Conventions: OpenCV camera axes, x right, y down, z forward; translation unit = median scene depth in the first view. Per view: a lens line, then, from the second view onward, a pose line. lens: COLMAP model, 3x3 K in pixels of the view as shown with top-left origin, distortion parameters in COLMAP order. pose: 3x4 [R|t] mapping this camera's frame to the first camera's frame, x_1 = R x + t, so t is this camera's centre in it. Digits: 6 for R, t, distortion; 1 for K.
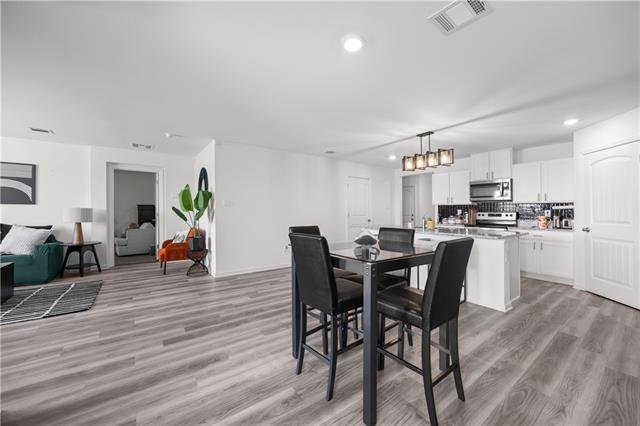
lens RADIAL K [[254.5, 0, 323.9], [0, 254.5, 209.0], [0, 0, 1]] dist [-0.000910, -0.000179]
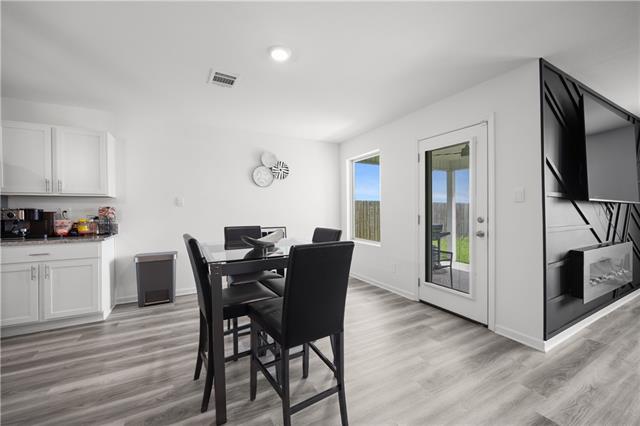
lens RADIAL K [[245.6, 0, 315.9], [0, 245.6, 215.0], [0, 0, 1]] dist [-0.000733, -0.000216]
pose [[-0.987714, -0.004353, 0.156210, -0.070808], [-0.002425, 0.999919, 0.012532, 0.006188], [-0.156252, 0.011999, -0.987644, 0.814775]]
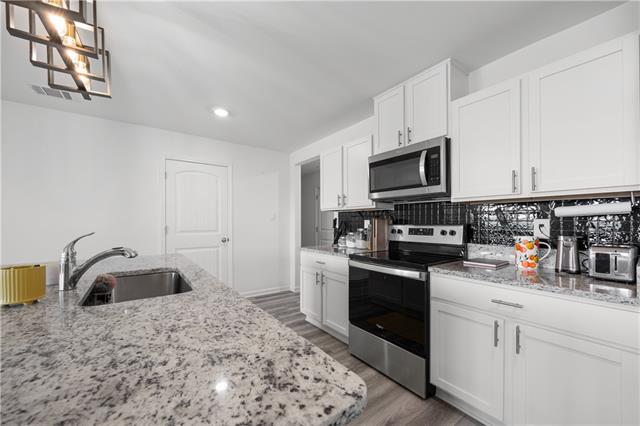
lens RADIAL K [[254.5, 0, 323.8], [0, 254.5, 222.6], [0, 0, 1]] dist [0.000284, 0.000054]
pose [[0.999973, -0.005518, -0.004778, 0.584212], [0.005561, 0.999943, 0.009163, 0.004448], [0.004727, -0.009189, 0.999947, 0.650336]]
